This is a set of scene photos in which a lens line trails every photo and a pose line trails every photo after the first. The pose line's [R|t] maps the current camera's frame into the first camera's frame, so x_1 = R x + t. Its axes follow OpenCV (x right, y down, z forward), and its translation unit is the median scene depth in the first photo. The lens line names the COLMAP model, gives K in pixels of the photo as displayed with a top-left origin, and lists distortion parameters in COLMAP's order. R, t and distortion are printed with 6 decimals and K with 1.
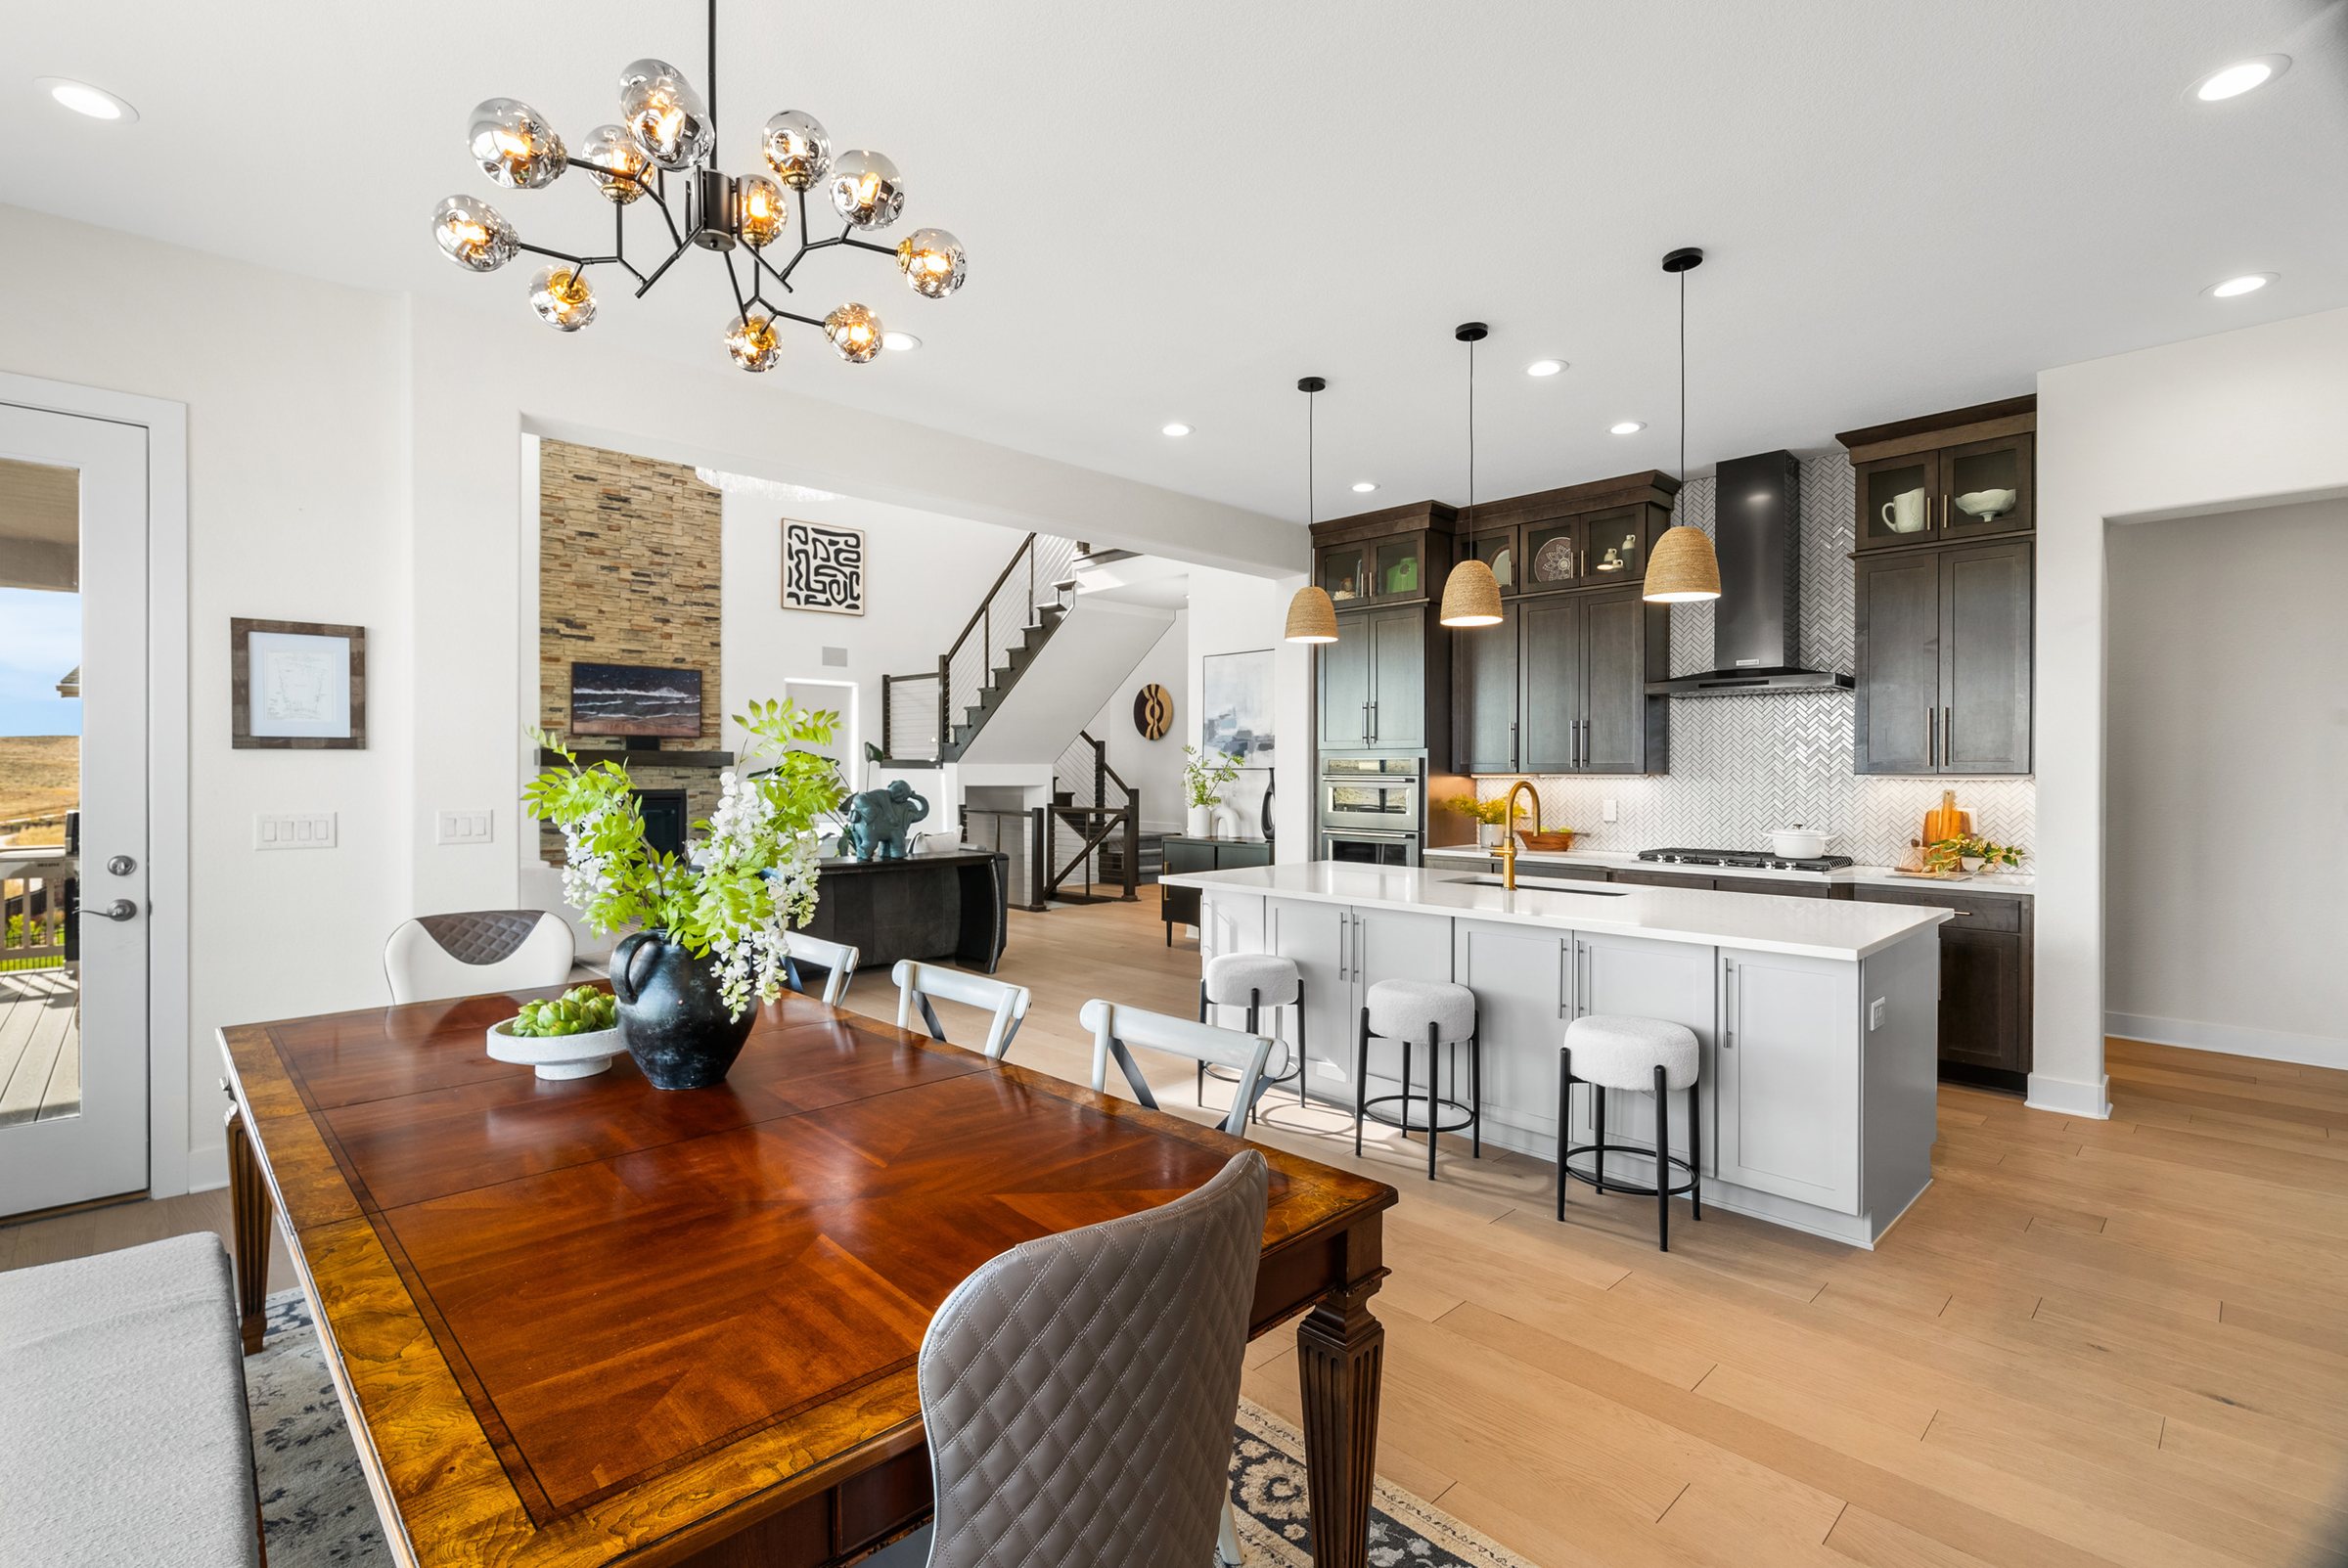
lens RADIAL K [[1069.0, 0, 1169.7], [0, 1069.0, 771.0], [0, 0, 1]] dist [-0.003048, -0.000042]
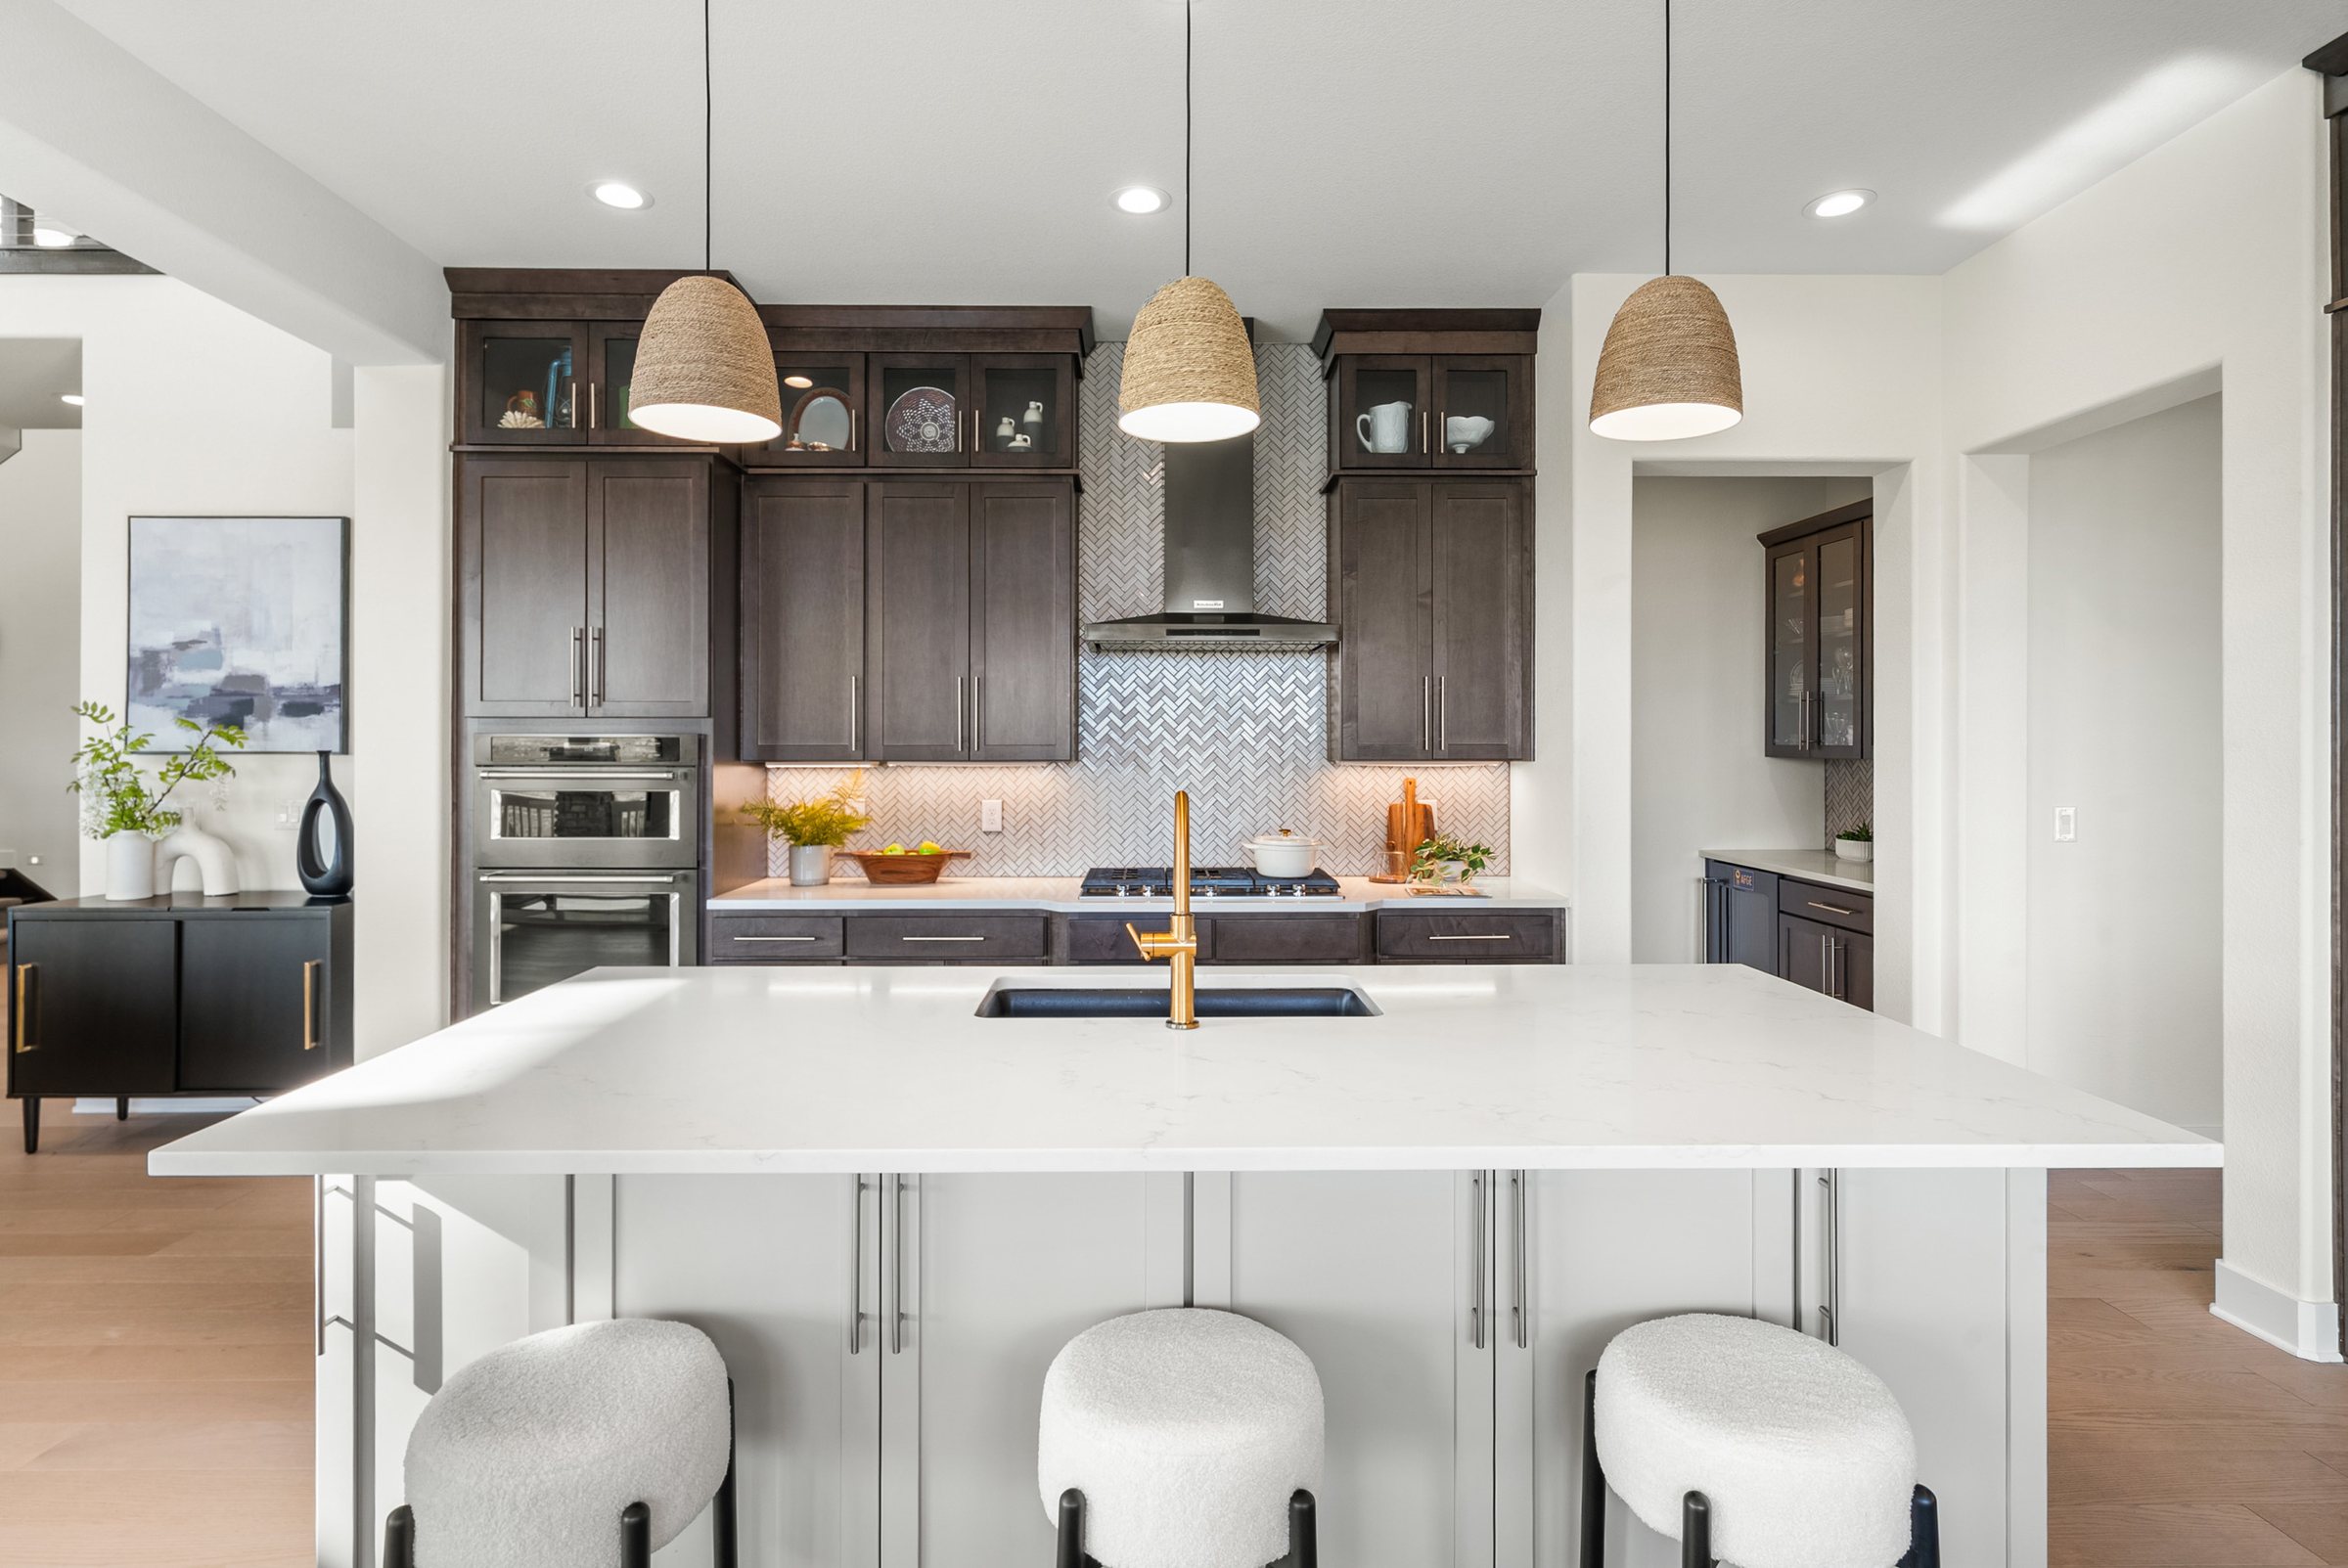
lens RADIAL K [[1144.9, 0, 1170.4], [0, 1144.9, 731.8], [0, 0, 1]] dist [0.000377, 0.000364]
pose [[0.685988, 0.002287, 0.727609, -0.029505], [0.000978, 0.999991, -0.004065, -0.012102], [-0.727612, 0.003500, 0.685980, 0.438820]]
